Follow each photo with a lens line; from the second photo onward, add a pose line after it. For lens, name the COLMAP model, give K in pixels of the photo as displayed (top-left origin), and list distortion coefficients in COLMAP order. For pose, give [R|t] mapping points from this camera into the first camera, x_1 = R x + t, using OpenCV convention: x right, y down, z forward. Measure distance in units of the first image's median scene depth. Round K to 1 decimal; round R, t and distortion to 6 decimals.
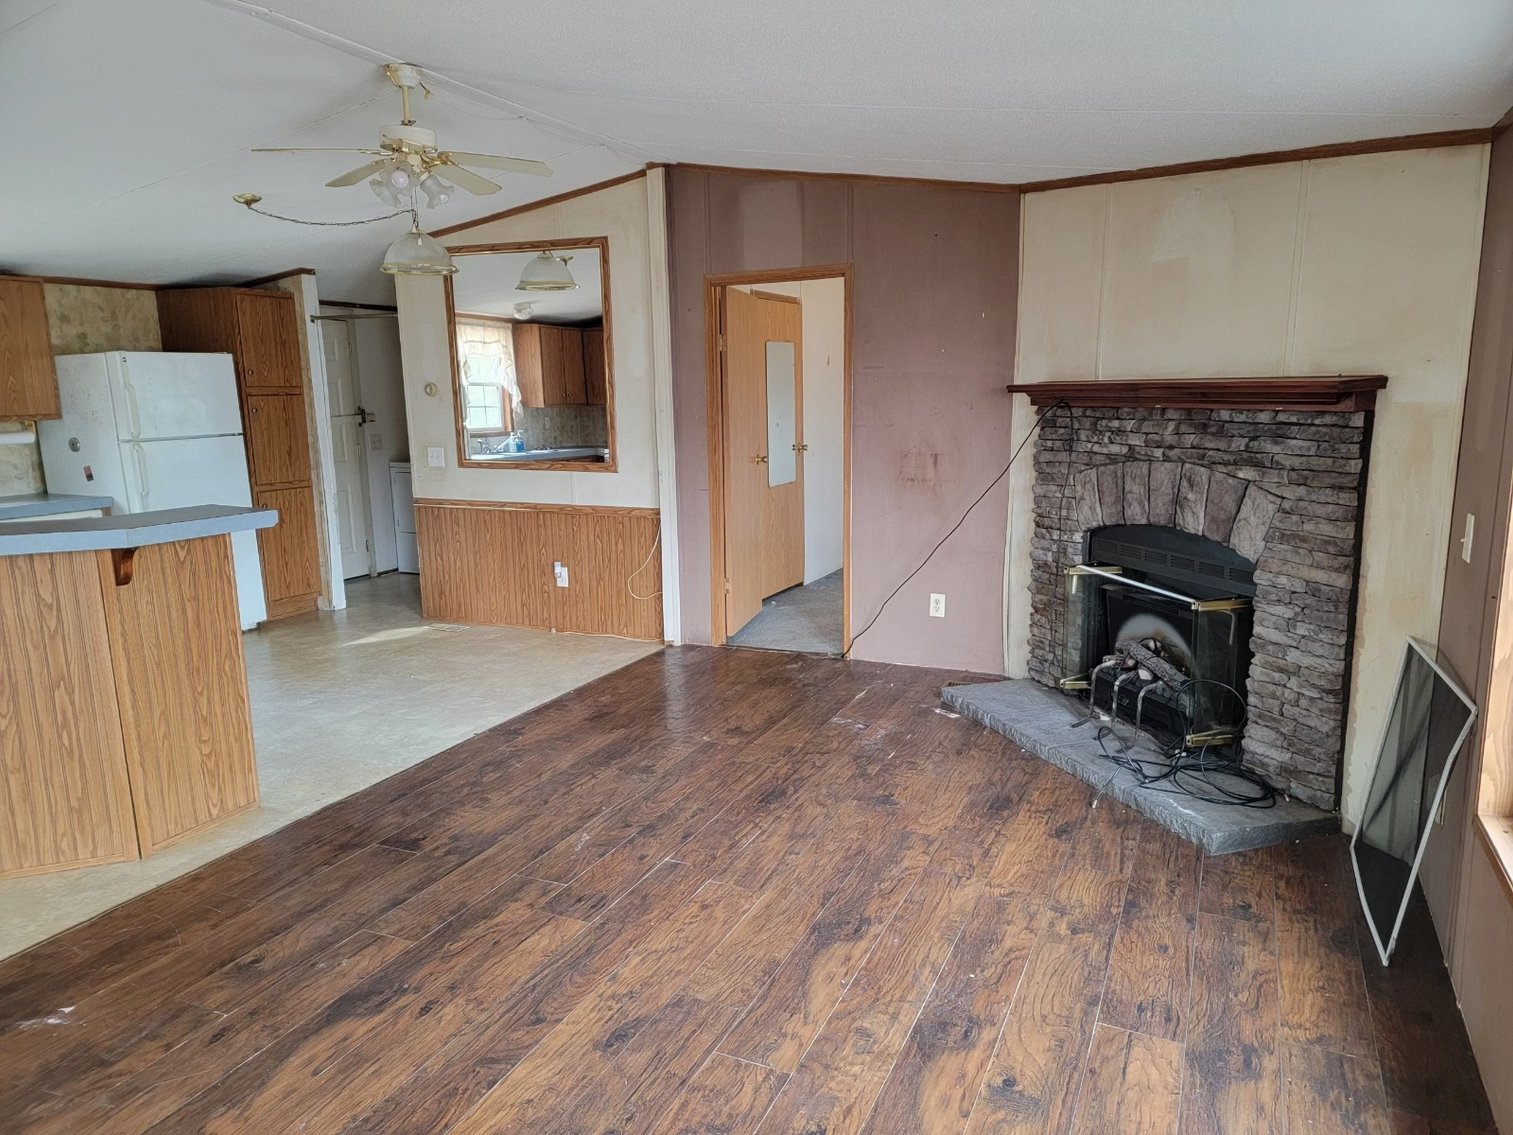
lens RADIAL K [[978.0, 0, 756.5], [0, 978.0, 567.5], [0, 0, 1]] dist [0.058618, -0.000261]
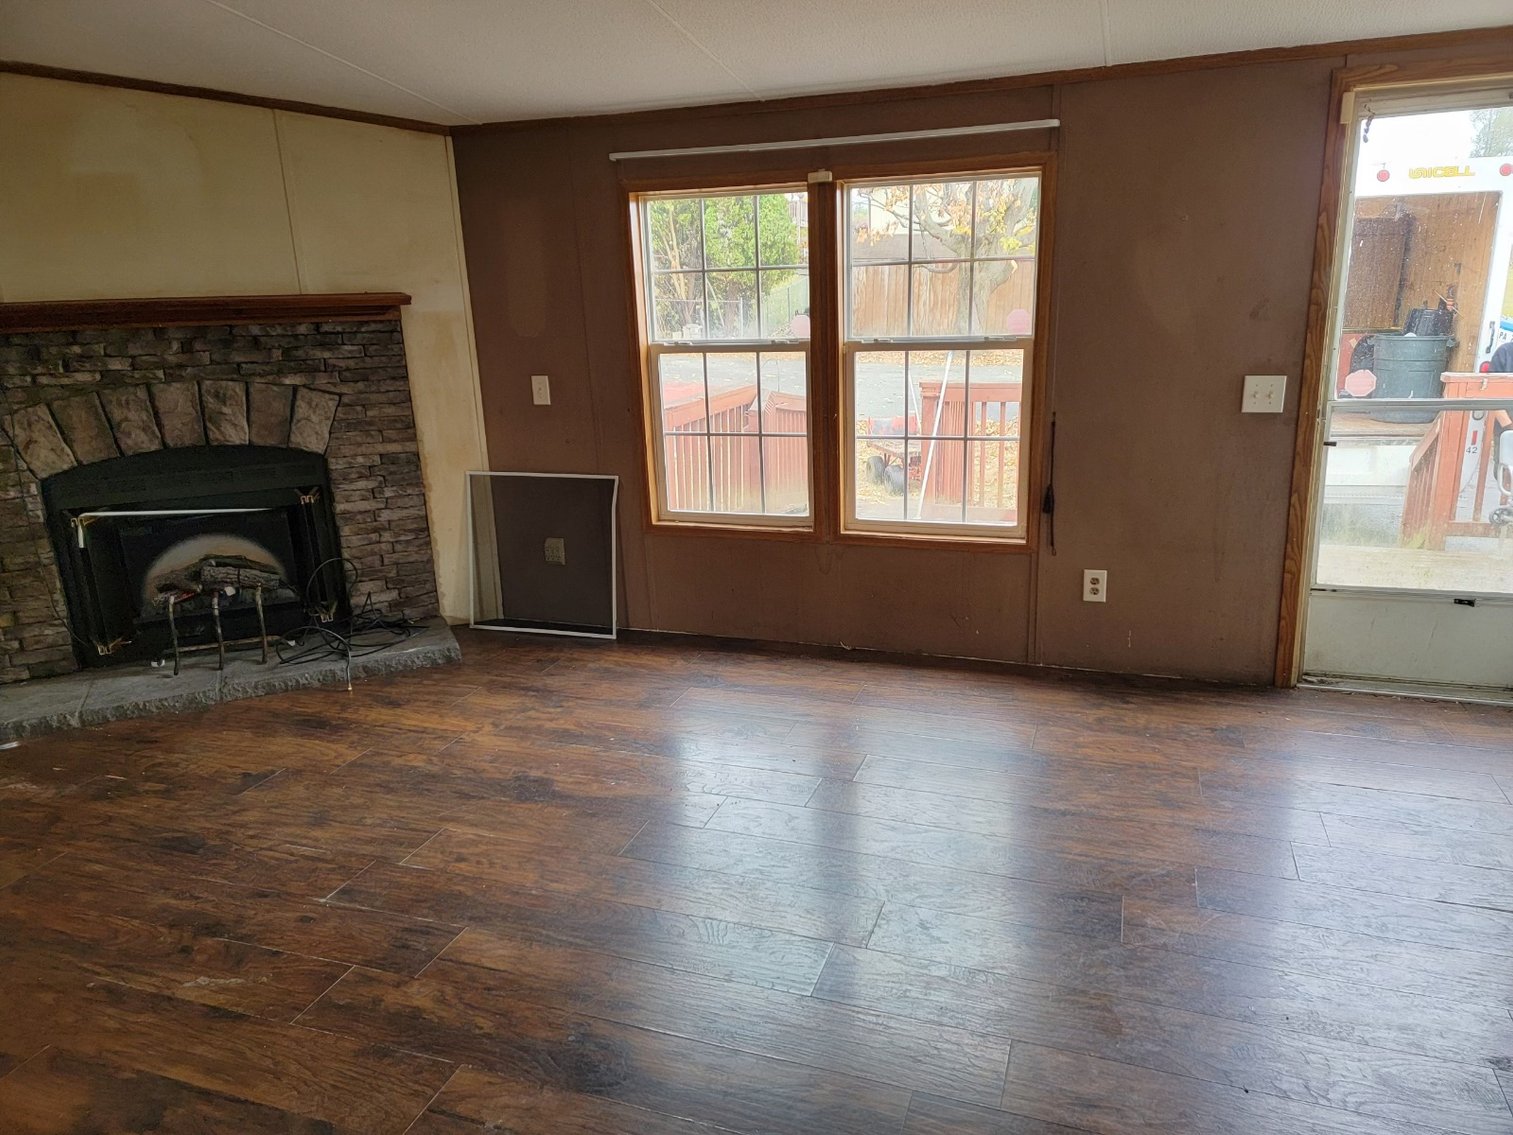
lens RADIAL K [[1009.1, 0, 756.5], [0, 1009.1, 567.5], [0, 0, 1]] dist [-0.000737, -0.002638]
pose [[-0.060550, -0.254583, 0.965153, -0.744920], [0.205434, 0.943049, 0.261640, -0.087462], [-0.976796, 0.214118, -0.004802, 0.543424]]
